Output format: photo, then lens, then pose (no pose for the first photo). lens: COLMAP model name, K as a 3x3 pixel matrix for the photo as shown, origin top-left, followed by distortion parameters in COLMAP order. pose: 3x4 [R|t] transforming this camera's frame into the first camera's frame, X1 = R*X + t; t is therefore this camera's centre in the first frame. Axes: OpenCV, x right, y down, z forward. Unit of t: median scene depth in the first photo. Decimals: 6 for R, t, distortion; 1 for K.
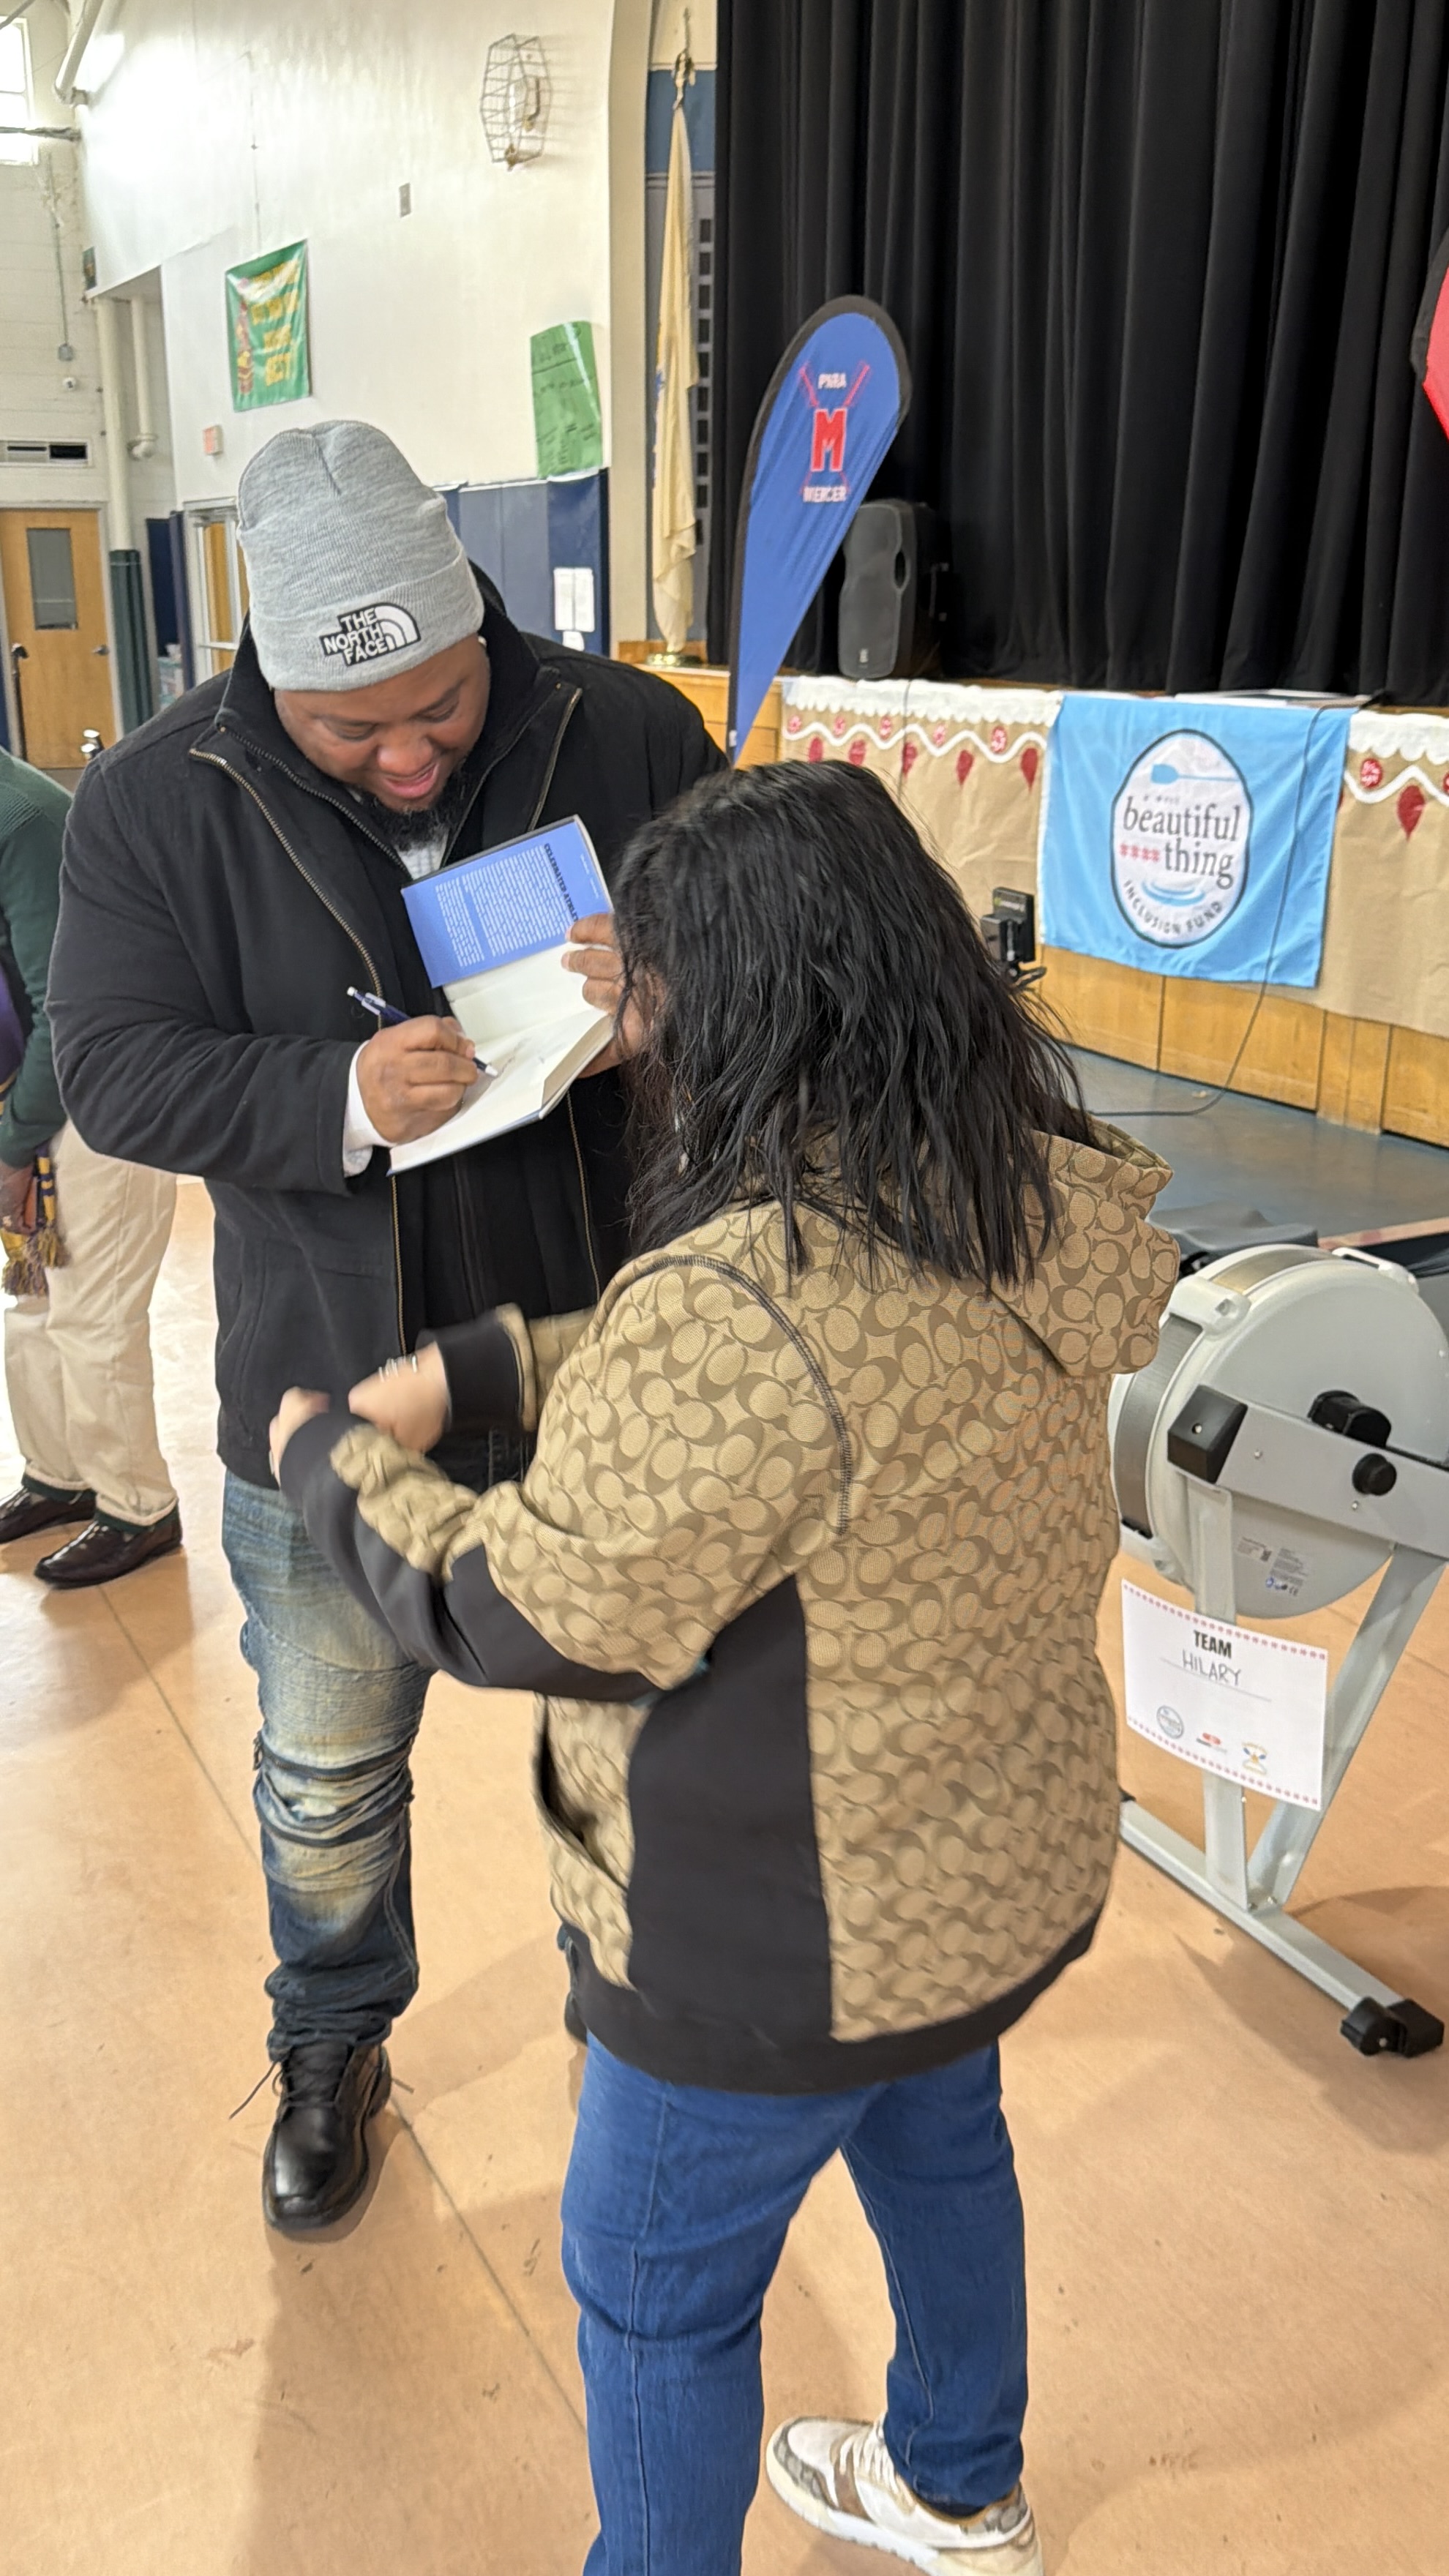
lens RADIAL K [[2267.5, 0, 704.3], [0, 2267.5, 1319.4], [0, 0, 1]] dist [0.151905, -0.276713]
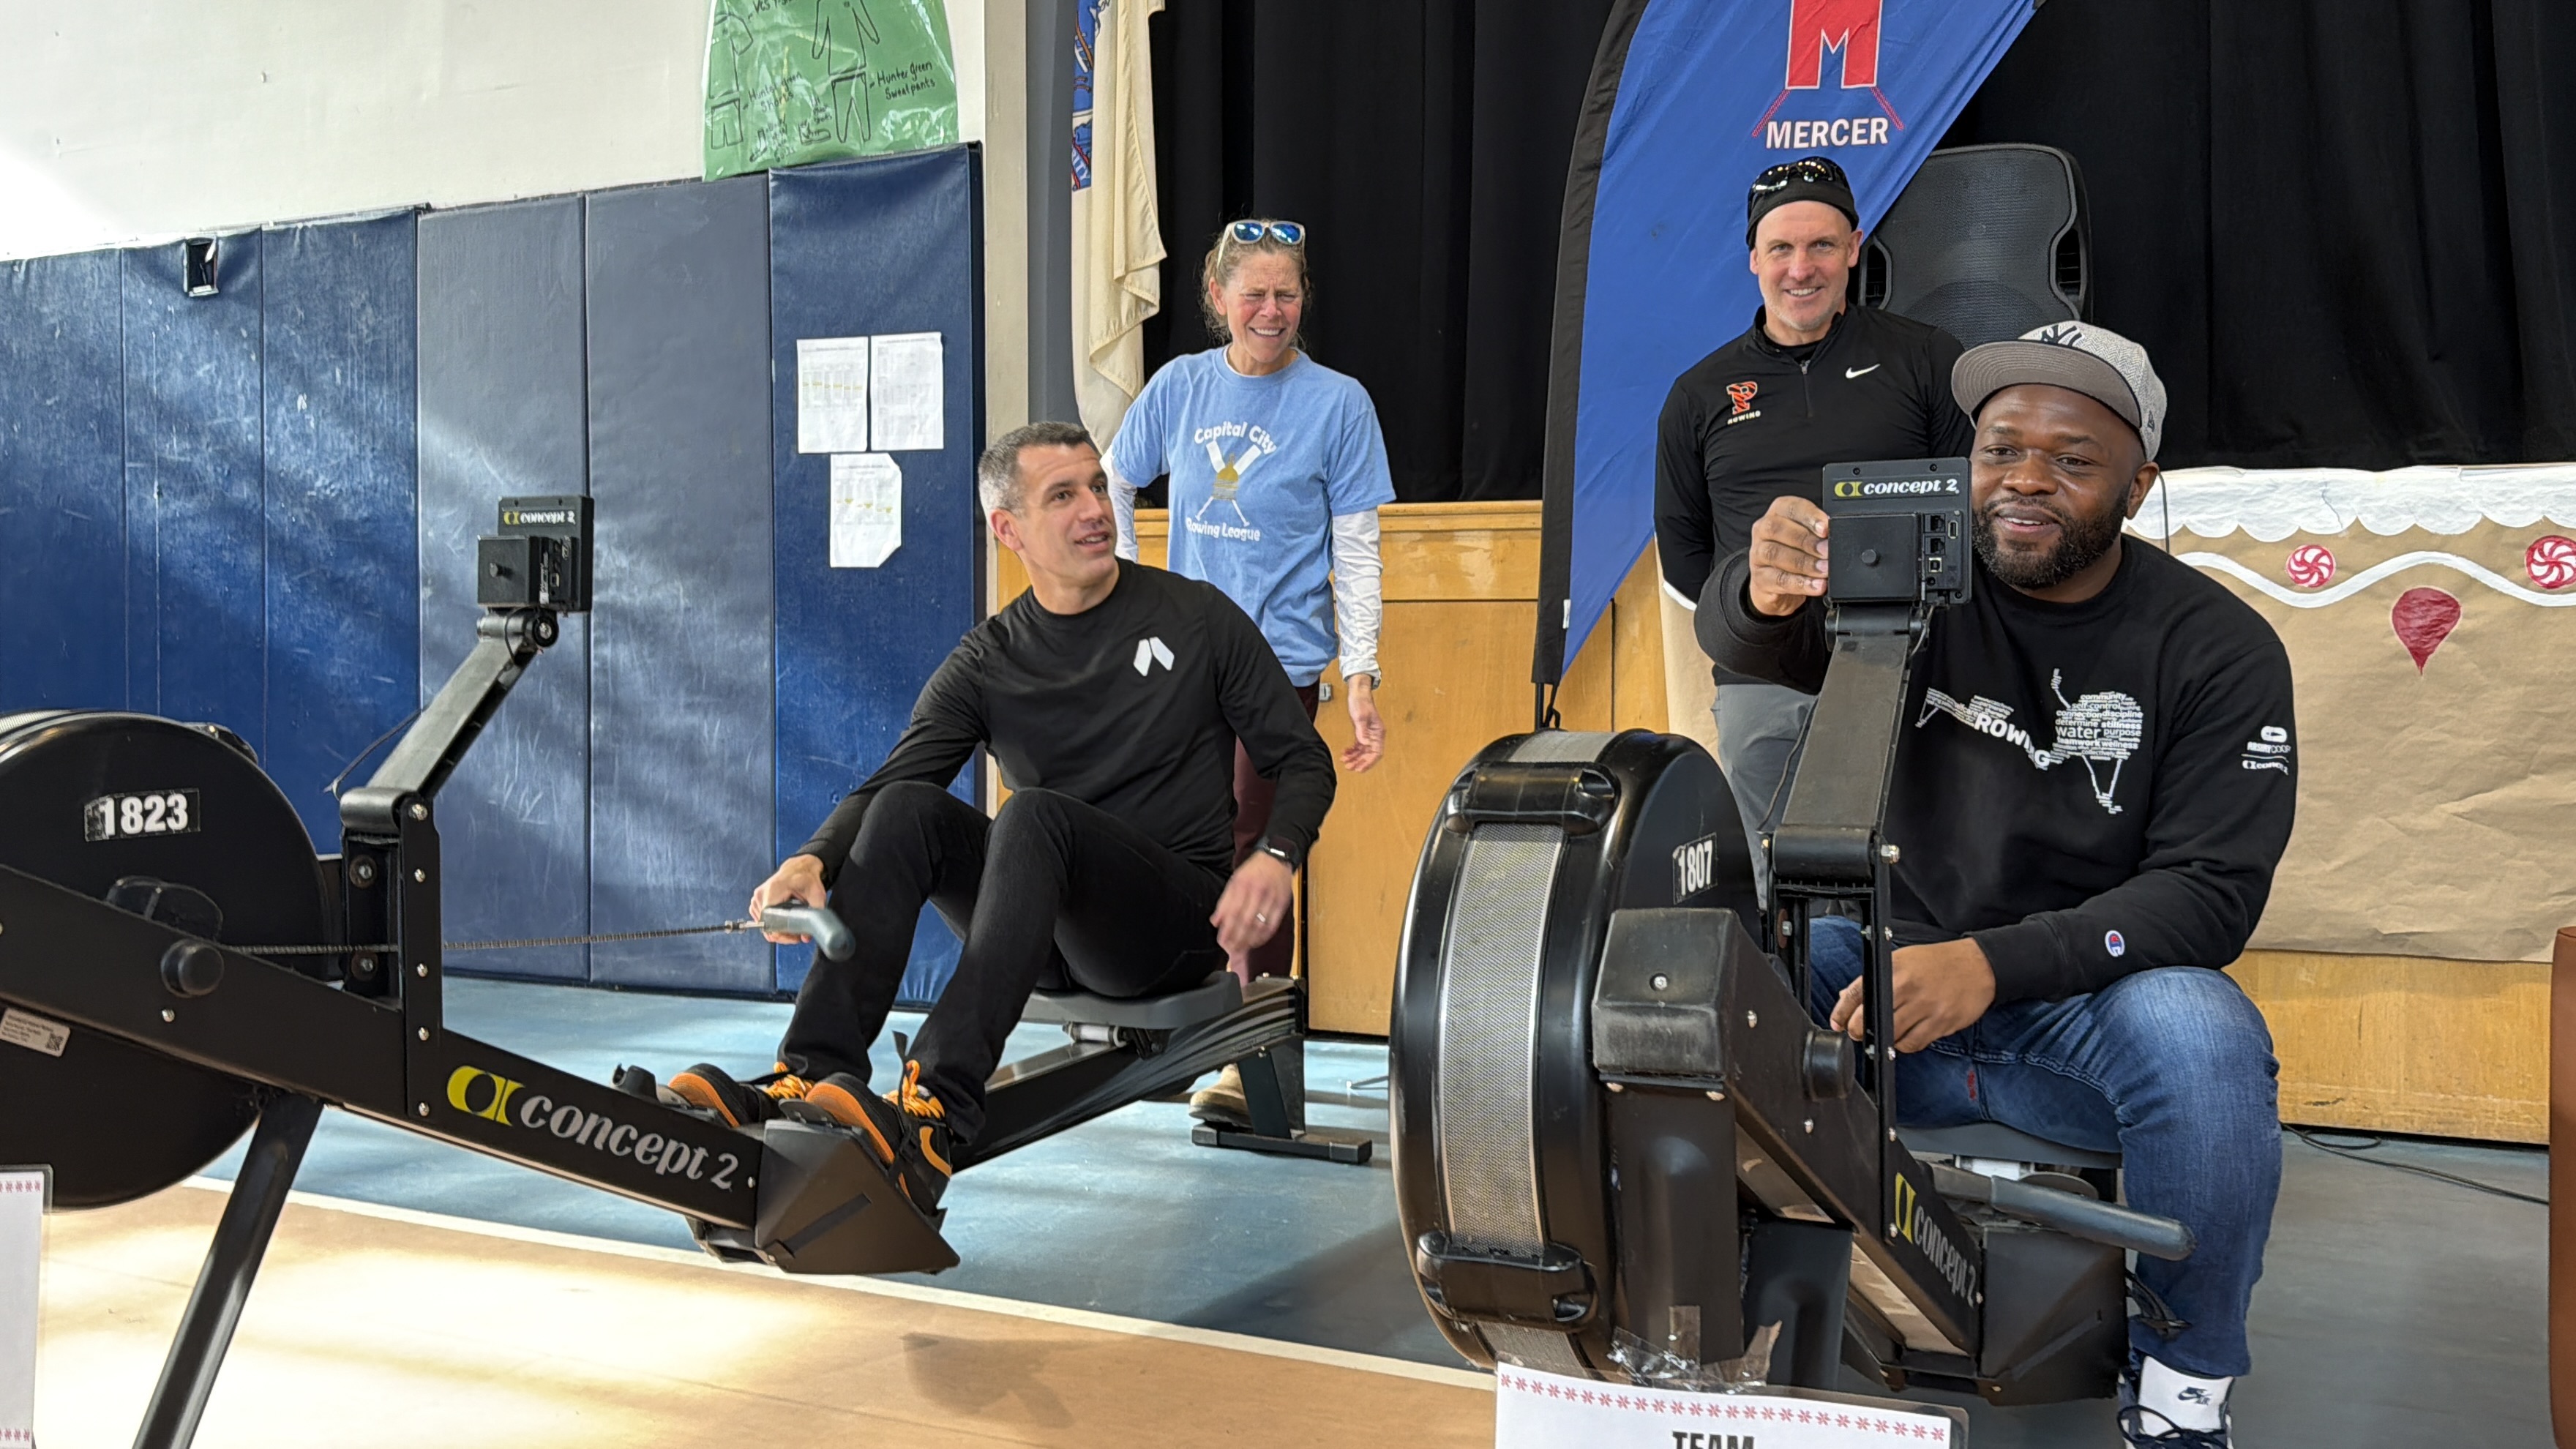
lens RADIAL K [[2181.4, 0, 1299.8], [0, 2181.4, 716.6], [0, 0, 1]] dist [0.140069, -0.294460]
pose [[0.793195, -0.018087, 0.608700, -0.329203], [0.186071, 0.958954, -0.213974, -0.155354], [-0.579845, 0.282984, 0.764003, 0.731519]]
